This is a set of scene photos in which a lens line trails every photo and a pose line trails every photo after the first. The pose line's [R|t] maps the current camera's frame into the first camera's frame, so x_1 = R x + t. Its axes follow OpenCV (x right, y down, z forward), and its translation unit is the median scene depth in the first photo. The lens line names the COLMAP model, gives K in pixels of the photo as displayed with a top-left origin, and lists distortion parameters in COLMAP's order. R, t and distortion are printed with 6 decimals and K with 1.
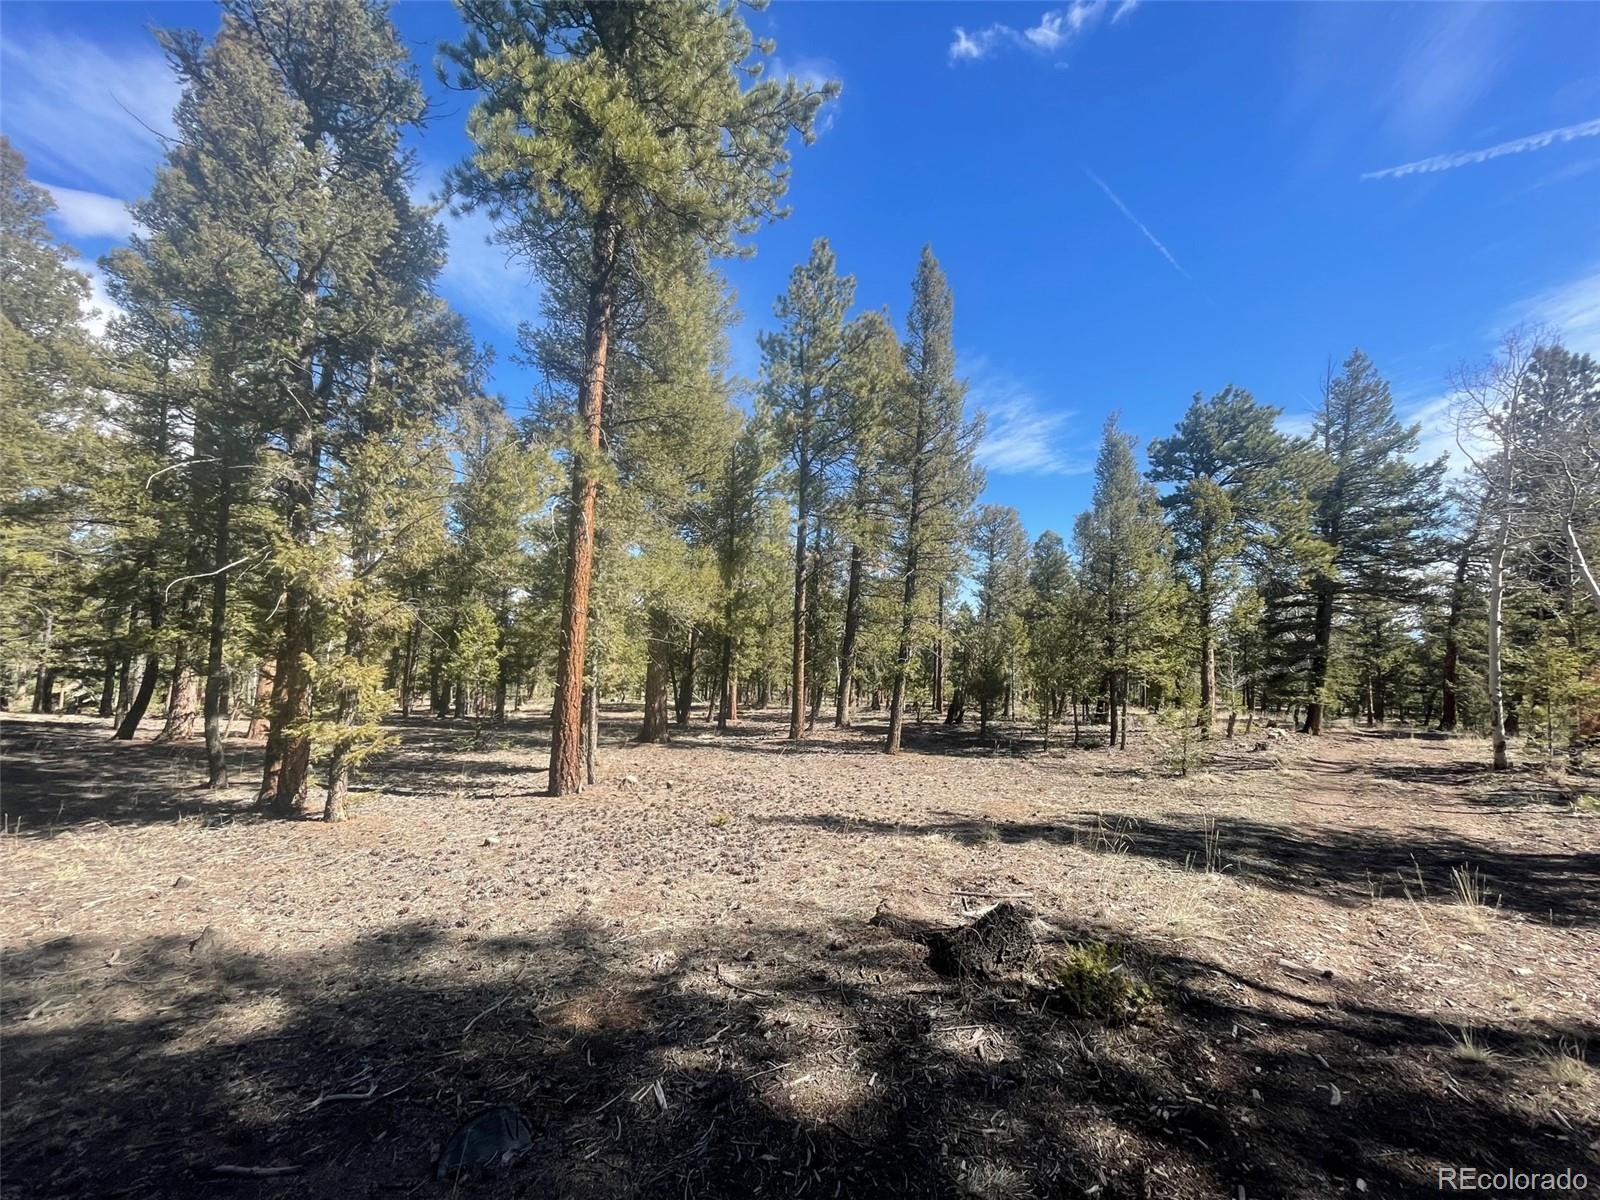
lens RADIAL K [[641.2, 0, 798.7], [0, 641.2, 598.7], [0, 0, 1]] dist [-0.000425, -0.000073]
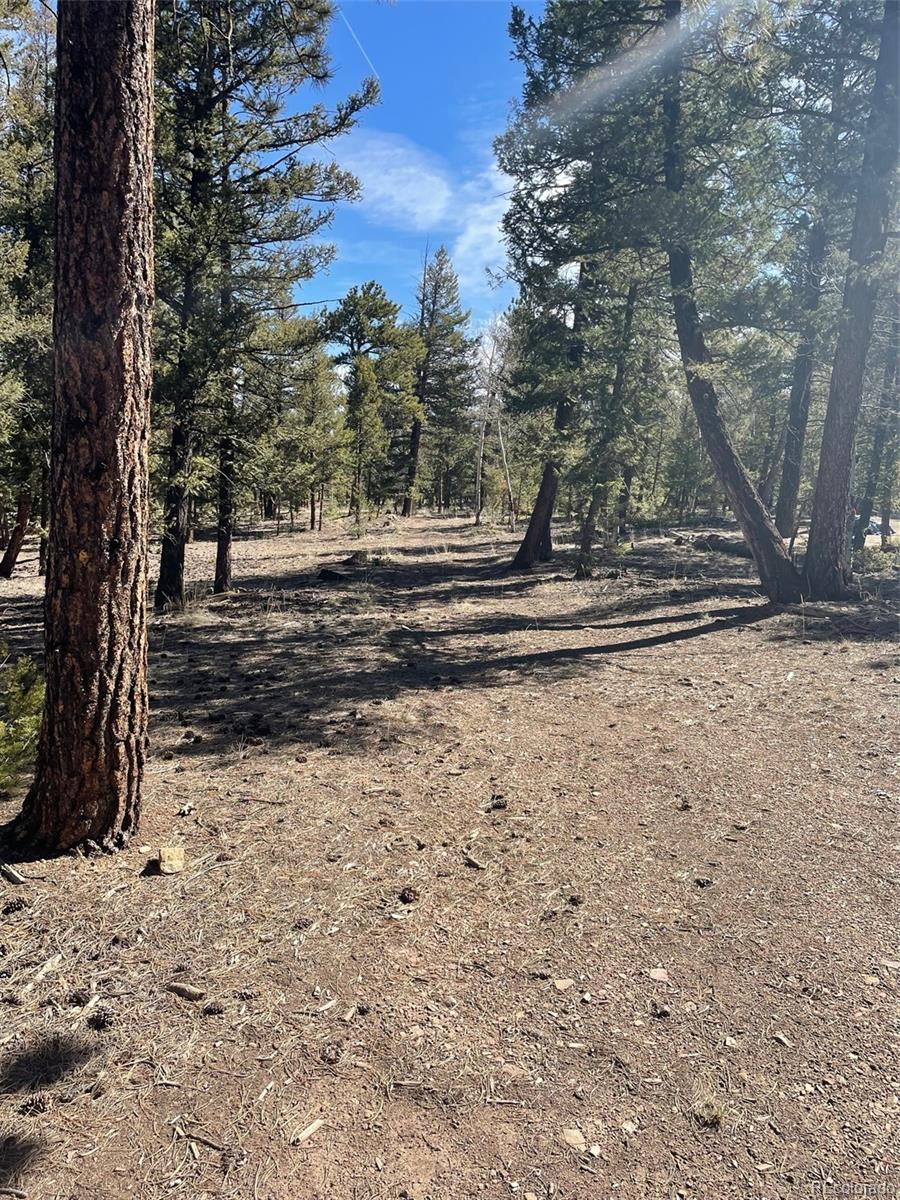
lens RADIAL K [[909.2, 0, 449.5], [0, 909.2, 600.0], [0, 0, 1]] dist [-0.000621, -0.000009]
pose [[0.746471, -0.117121, 0.655029, -0.512025], [-0.054173, 0.970424, 0.235250, -0.103263], [-0.663209, -0.211092, 0.718049, -0.602879]]
